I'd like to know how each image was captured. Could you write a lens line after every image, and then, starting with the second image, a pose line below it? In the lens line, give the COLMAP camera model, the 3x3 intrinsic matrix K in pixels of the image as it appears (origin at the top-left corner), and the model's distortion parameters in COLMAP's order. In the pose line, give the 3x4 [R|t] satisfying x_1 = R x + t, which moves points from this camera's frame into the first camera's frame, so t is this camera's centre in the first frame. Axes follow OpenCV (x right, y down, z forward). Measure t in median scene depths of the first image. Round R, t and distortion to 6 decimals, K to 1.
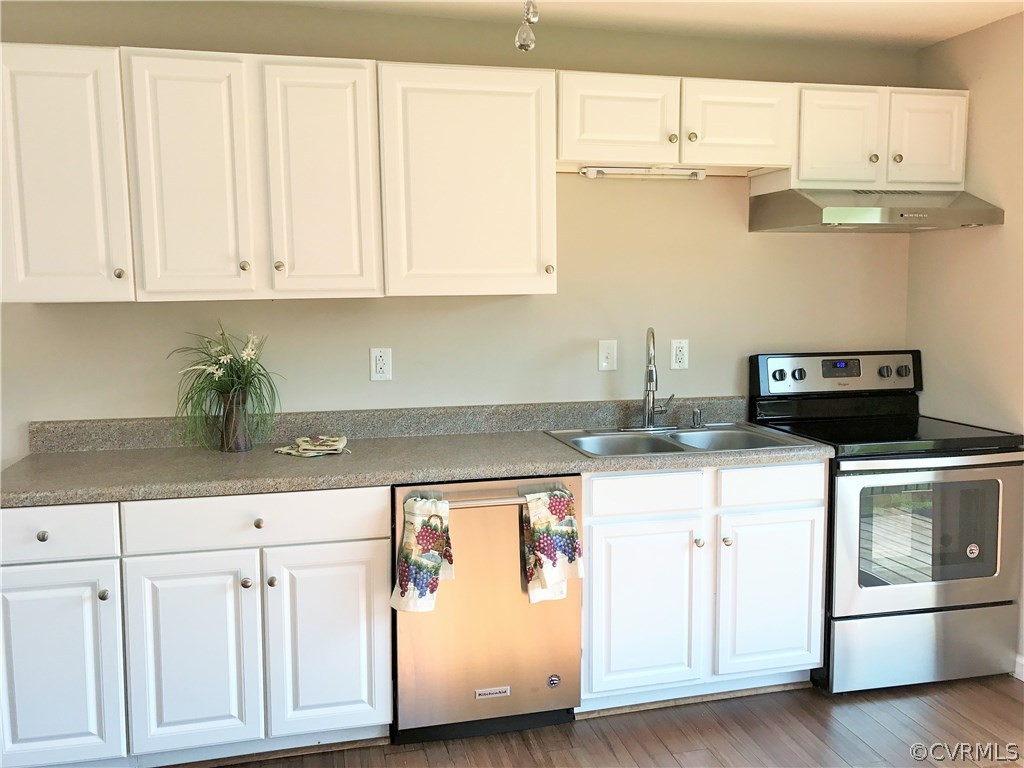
lens RADIAL K [[846.6, 0, 512.0], [0, 846.6, 384.0], [0, 0, 1]] dist [0.072447, -0.106851]
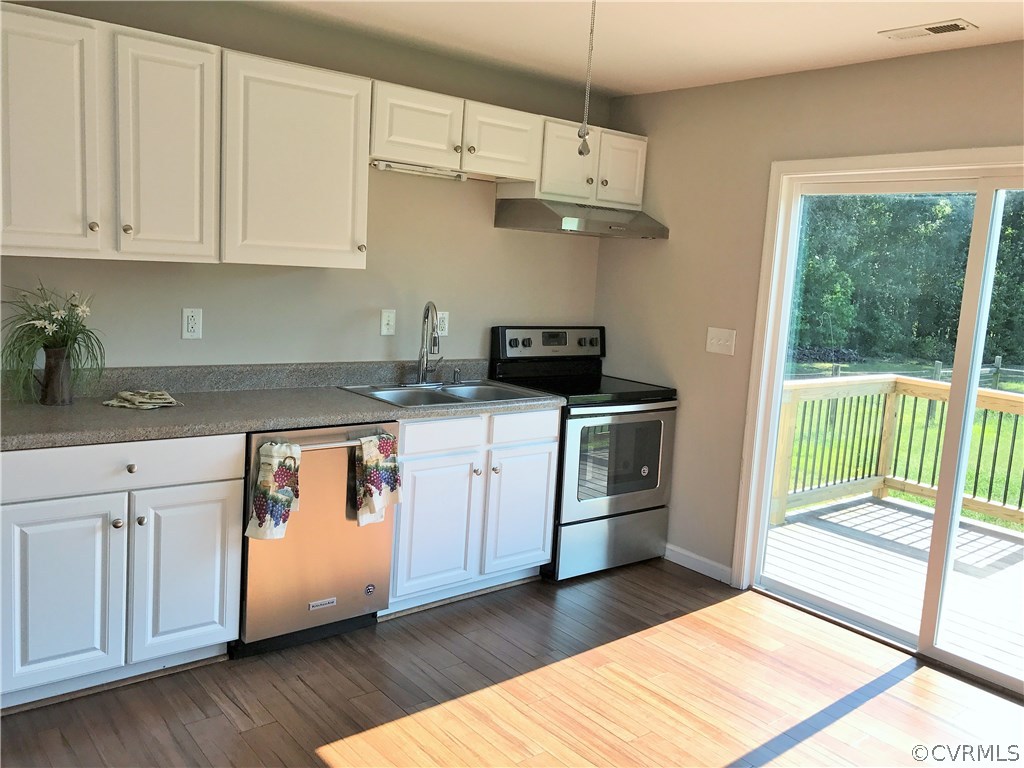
lens RADIAL K [[846.6, 0, 512.0], [0, 846.6, 384.0], [0, 0, 1]] dist [0.072447, -0.106851]
pose [[0.898668, 0.002483, 0.438622, -0.285721], [-0.022451, 0.998934, 0.040343, 0.000300], [-0.438054, -0.046103, 0.897766, -0.159103]]
